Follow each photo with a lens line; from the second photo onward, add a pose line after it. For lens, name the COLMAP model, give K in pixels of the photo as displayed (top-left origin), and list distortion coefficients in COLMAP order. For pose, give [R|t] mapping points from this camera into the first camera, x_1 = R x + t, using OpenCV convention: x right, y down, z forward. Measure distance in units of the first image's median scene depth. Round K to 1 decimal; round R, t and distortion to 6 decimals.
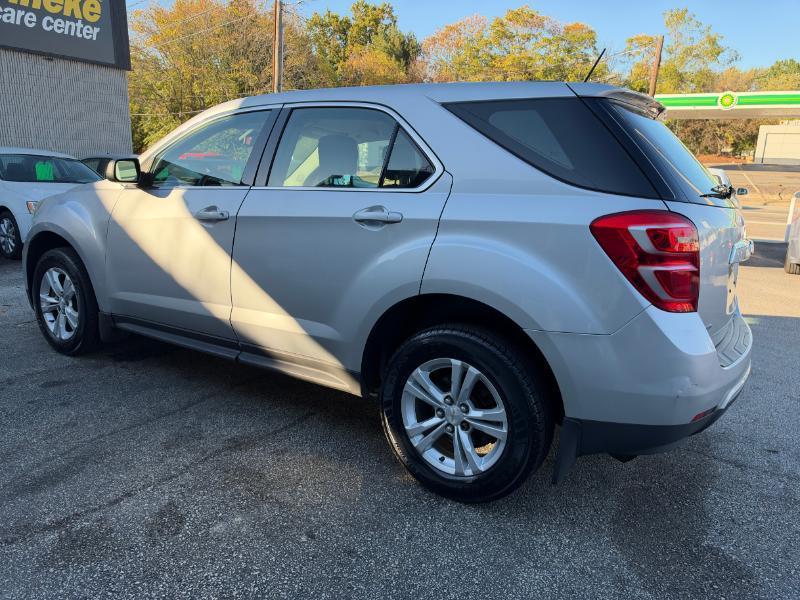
lens RADIAL K [[583.8, 0, 400.0], [0, 583.8, 300.0], [0, 0, 1]] dist [0.016816, -0.035844]
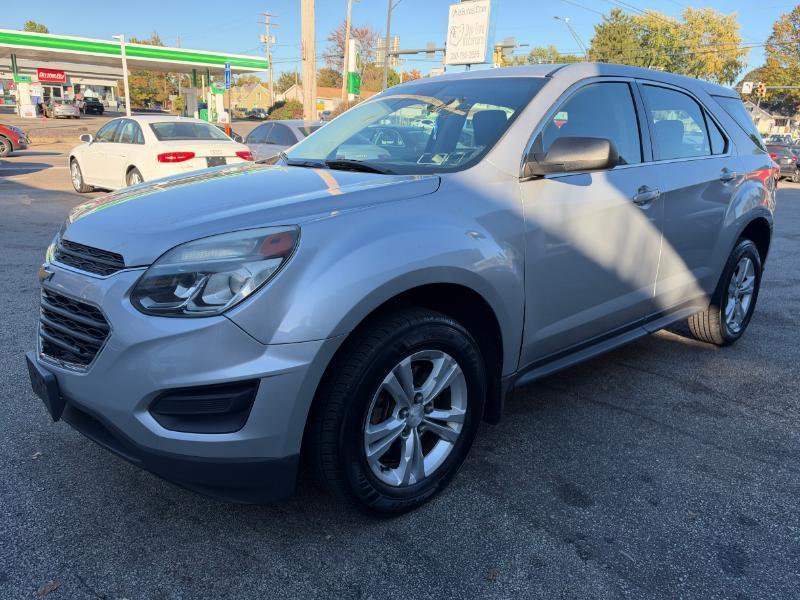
lens RADIAL K [[583.8, 0, 400.0], [0, 583.8, 300.0], [0, 0, 1]] dist [0.016816, -0.035844]
pose [[0.291199, -0.287417, 0.912466, -0.341762], [0.195512, 0.951550, 0.237334, -0.072675], [-0.936471, 0.109286, 0.333284, 0.274034]]
